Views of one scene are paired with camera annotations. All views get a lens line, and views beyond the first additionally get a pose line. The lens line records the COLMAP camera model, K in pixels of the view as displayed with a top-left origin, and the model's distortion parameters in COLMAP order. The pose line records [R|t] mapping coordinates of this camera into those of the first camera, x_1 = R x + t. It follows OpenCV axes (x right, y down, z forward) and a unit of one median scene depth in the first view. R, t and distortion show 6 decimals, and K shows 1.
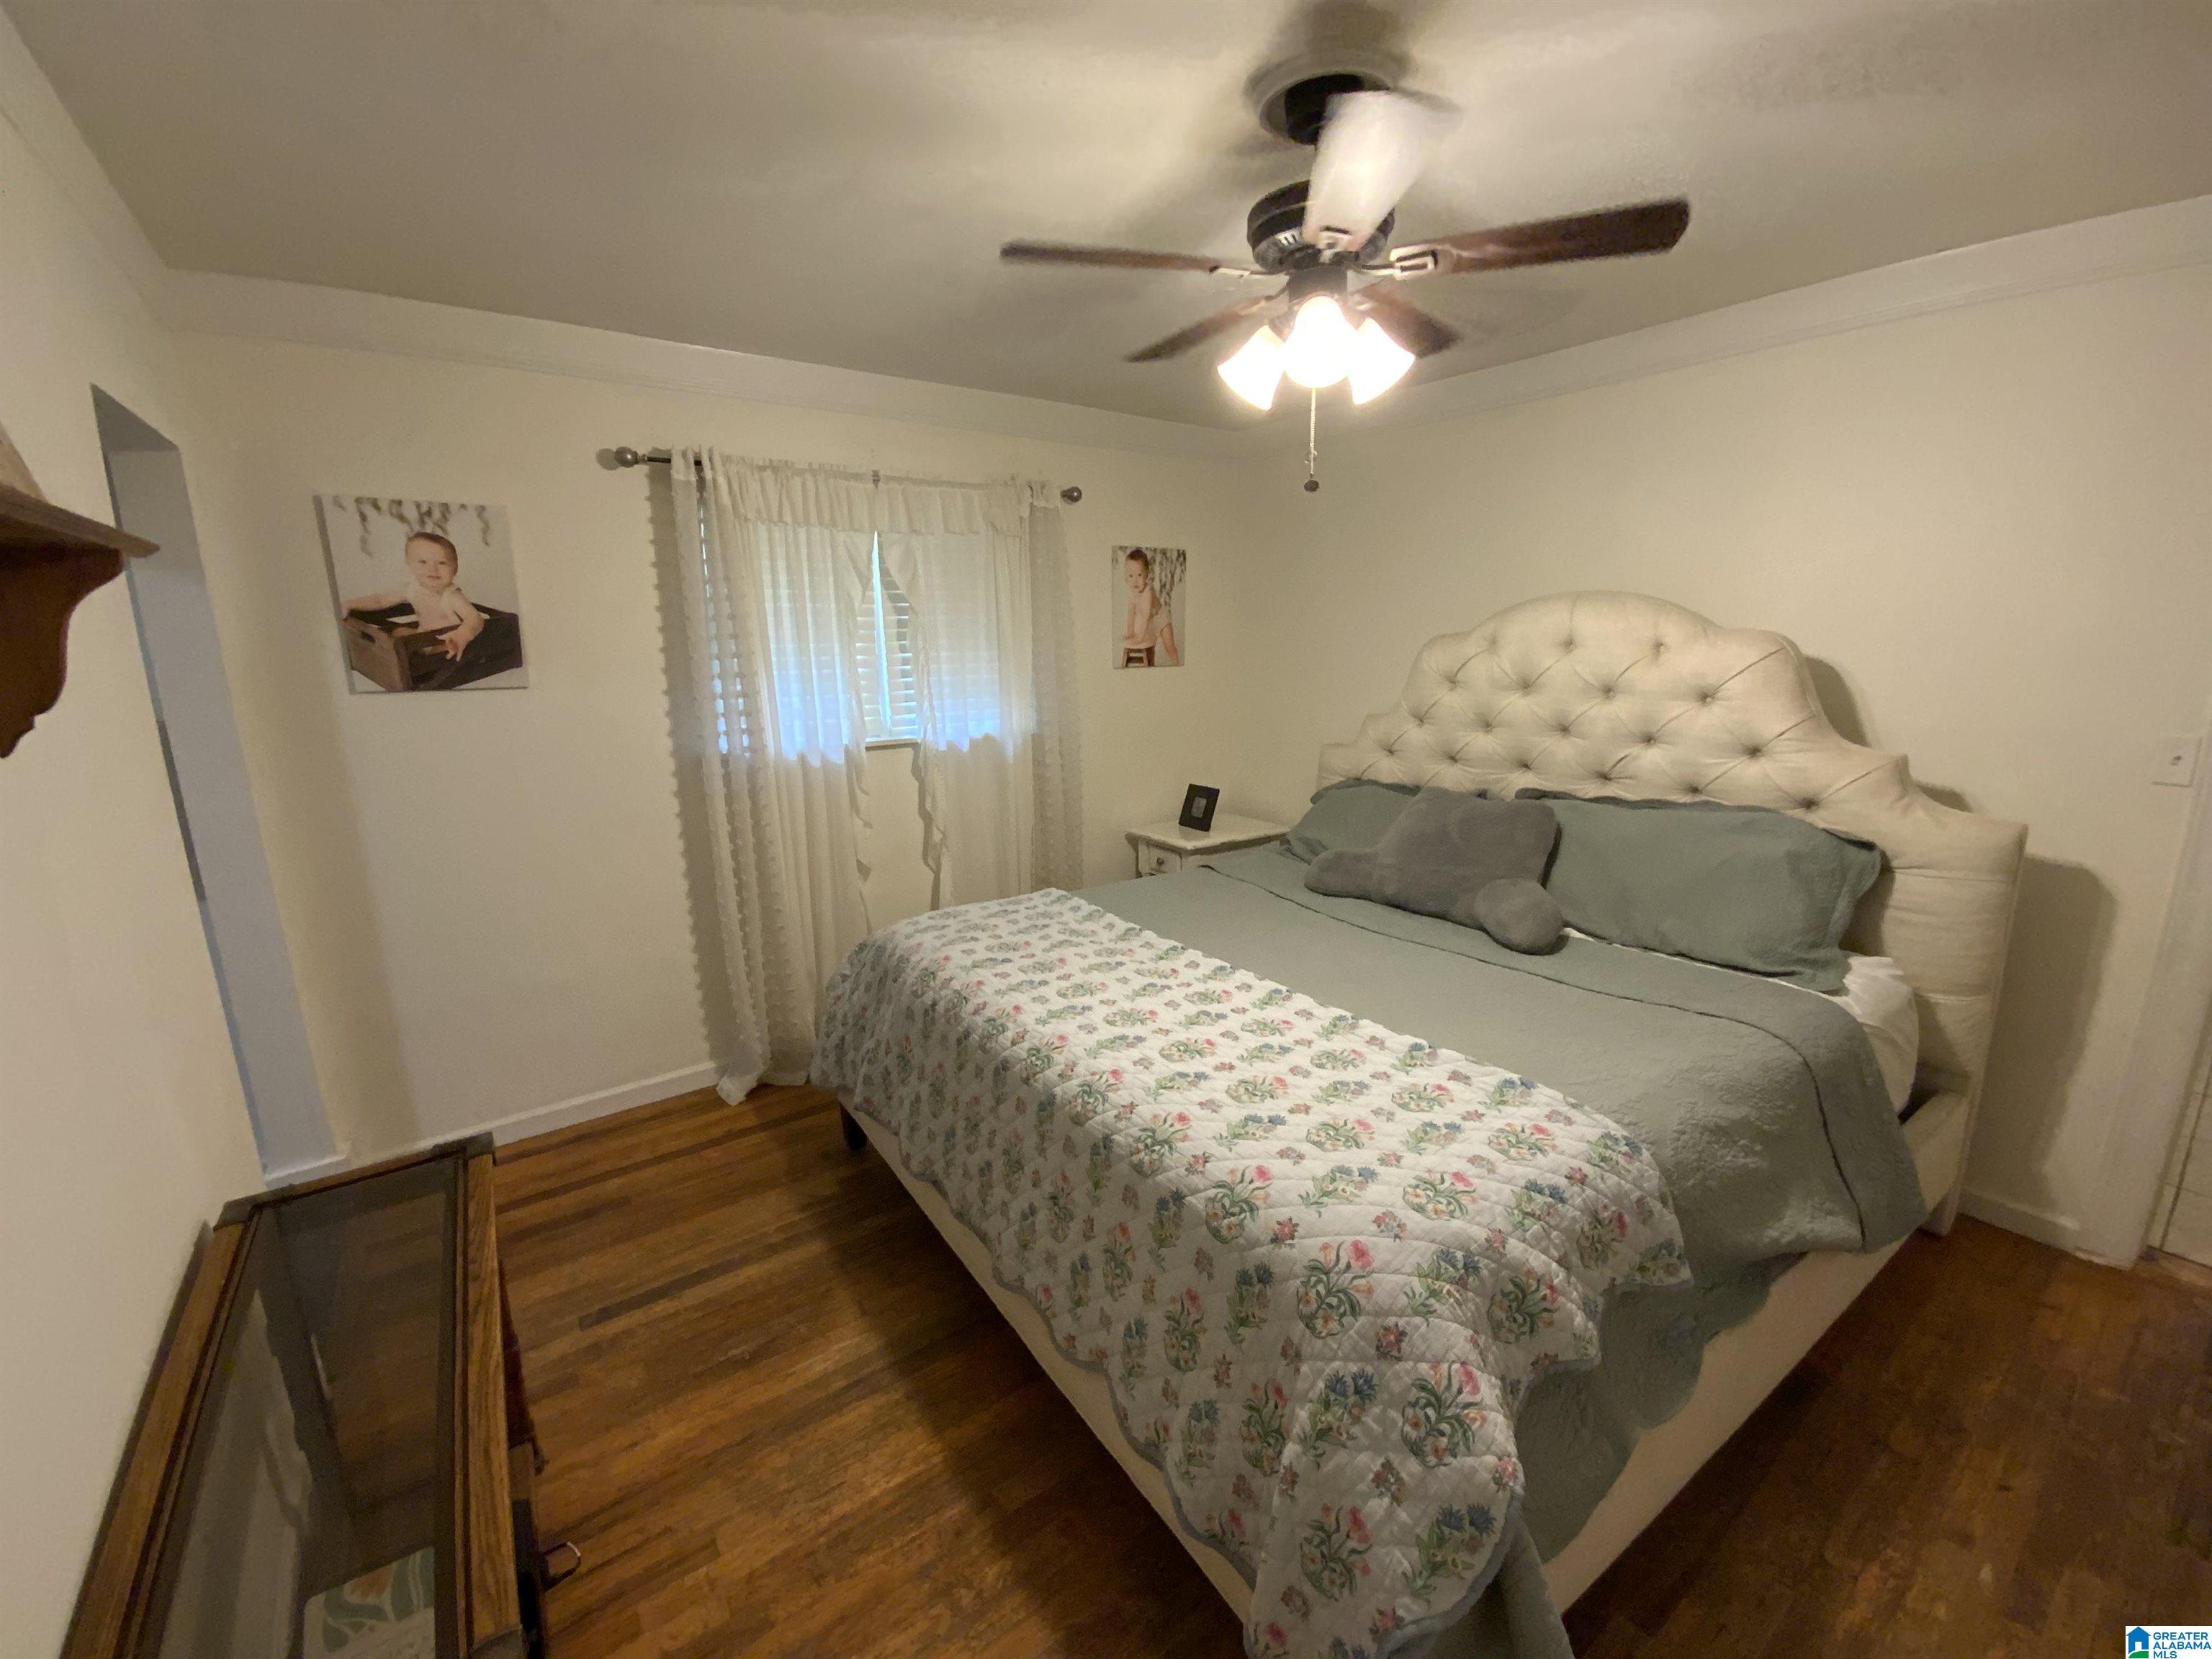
lens RADIAL K [[896.2, 0, 1101.0], [0, 896.2, 844.4], [0, 0, 1]] dist [-0.003199, -0.000165]
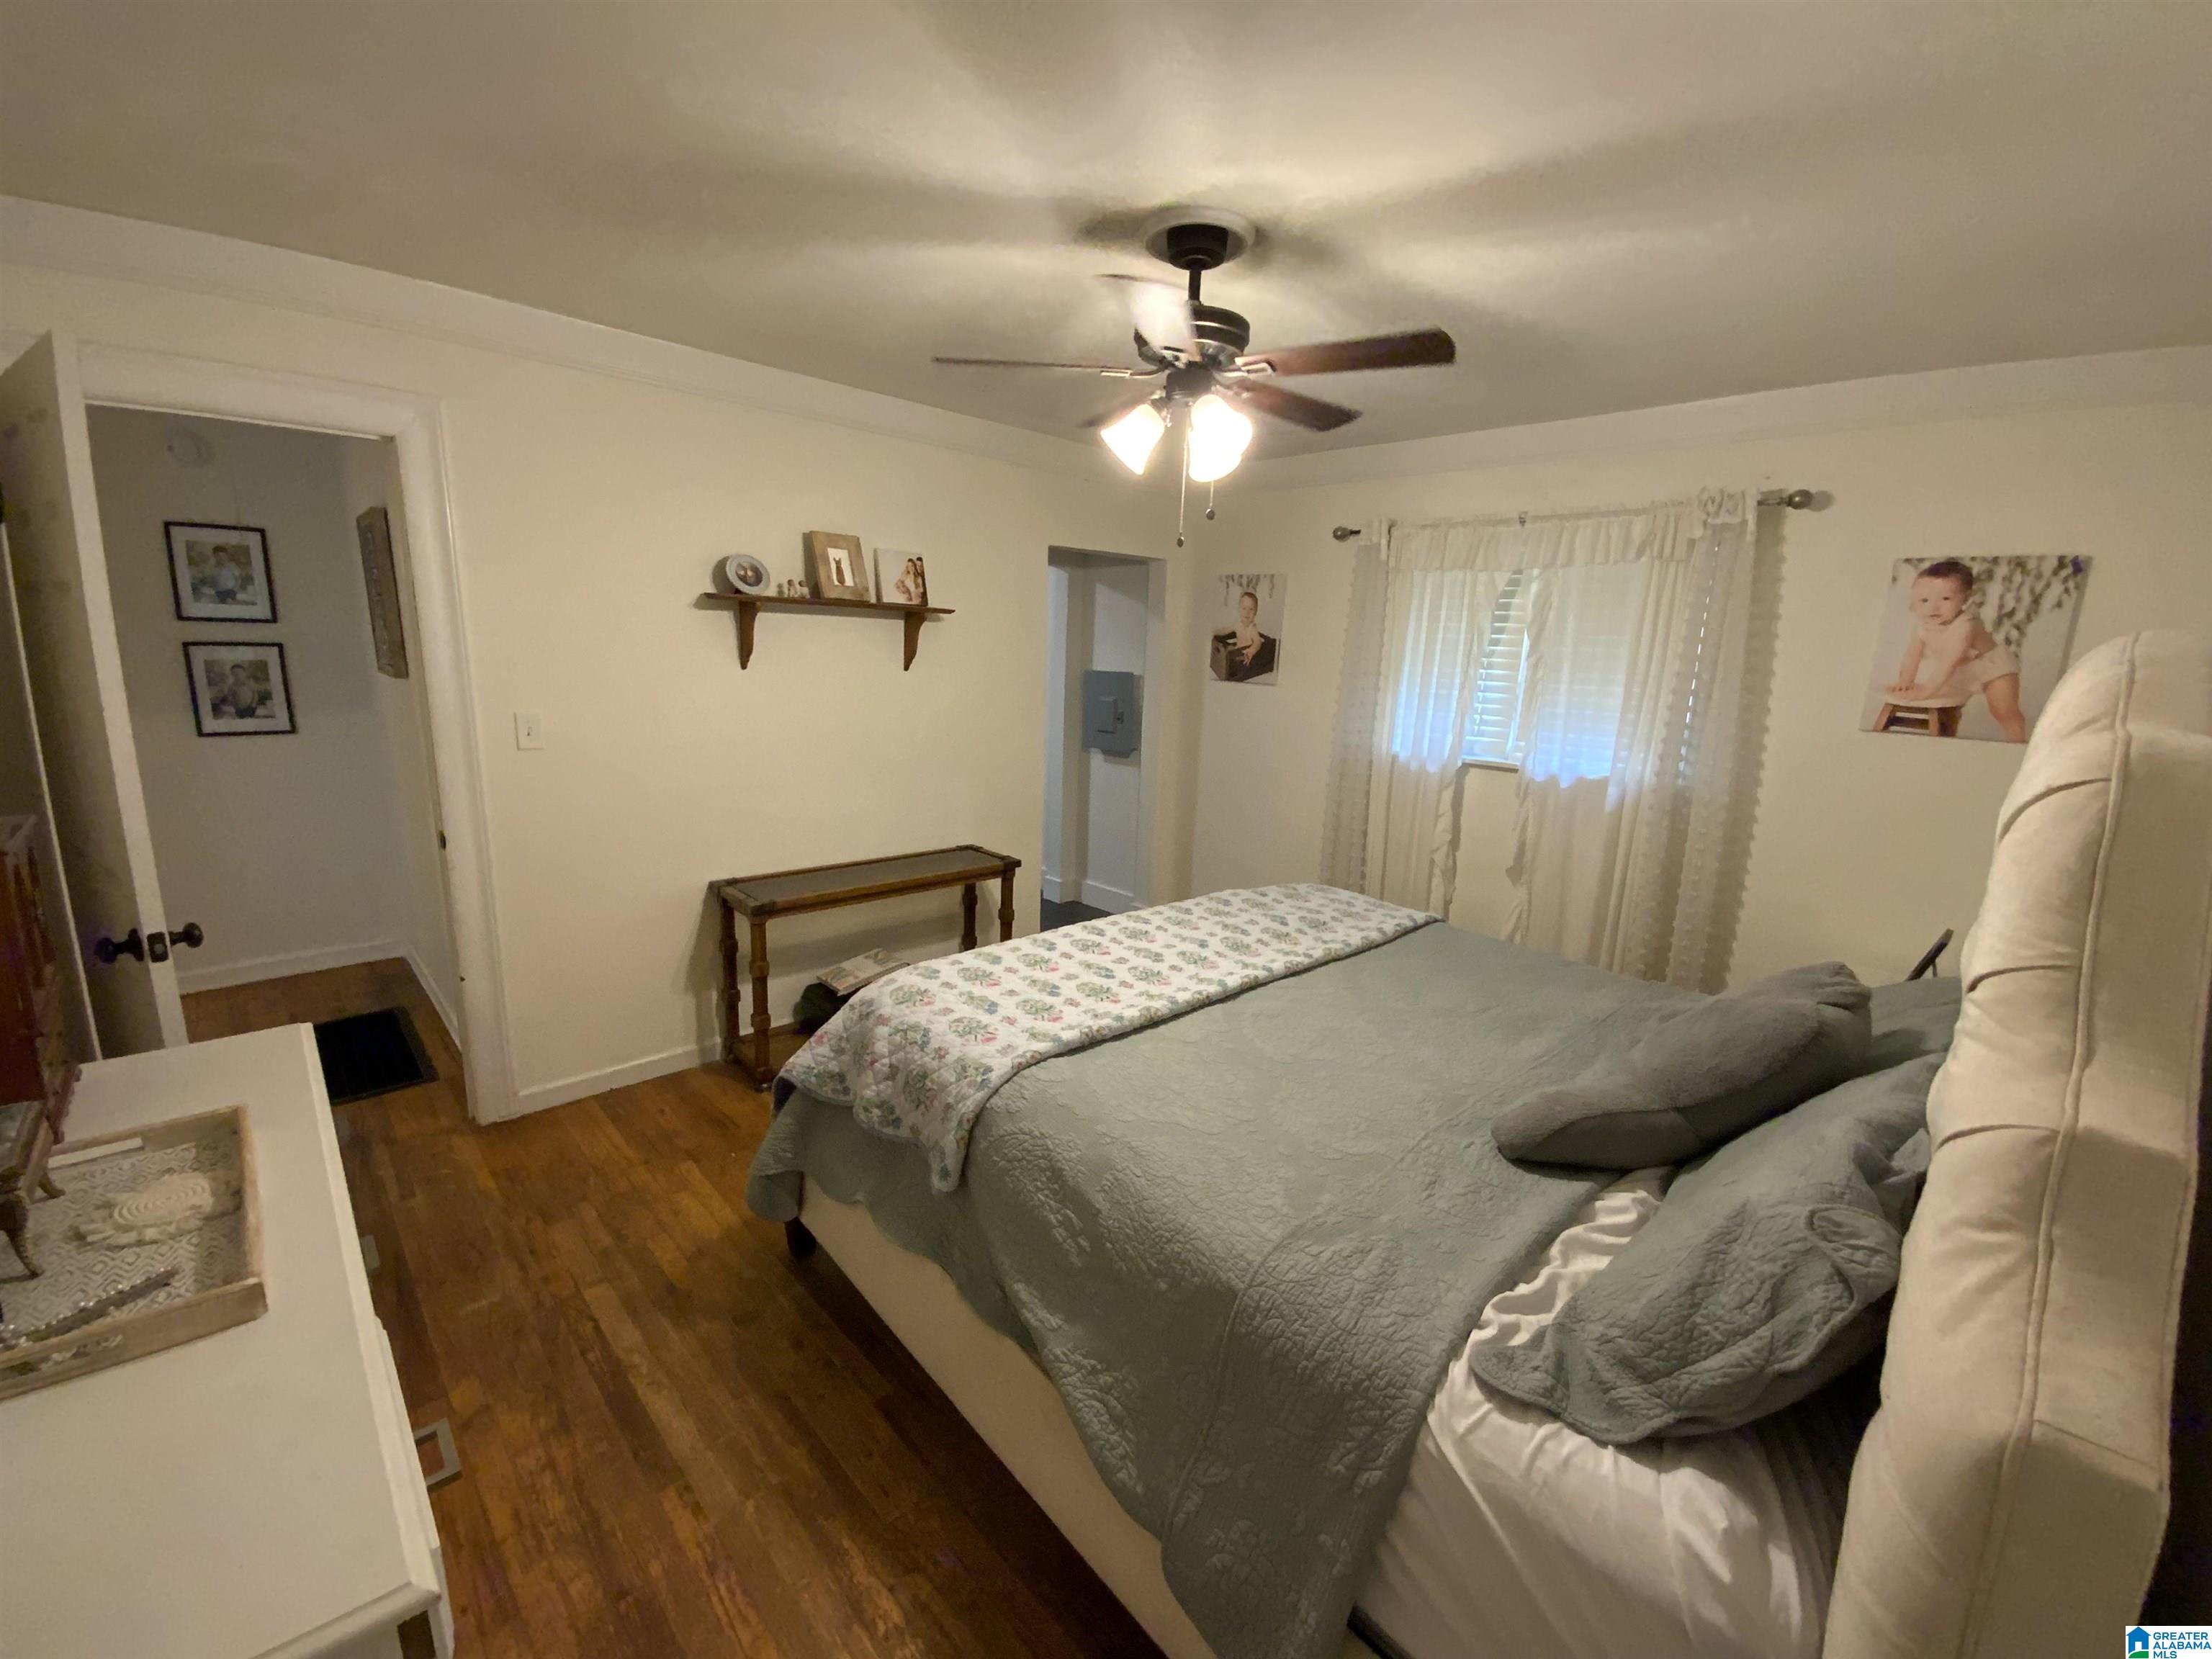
lens RADIAL K [[899.2, 0, 1104.6], [0, 899.2, 828.5], [0, 0, 1]] dist [0.044342, -0.034519]
pose [[0.140199, 0.217468, -0.965946, 0.936125], [-0.266551, 0.947854, 0.174707, -0.132106], [0.953570, 0.232980, 0.190854, 0.461168]]
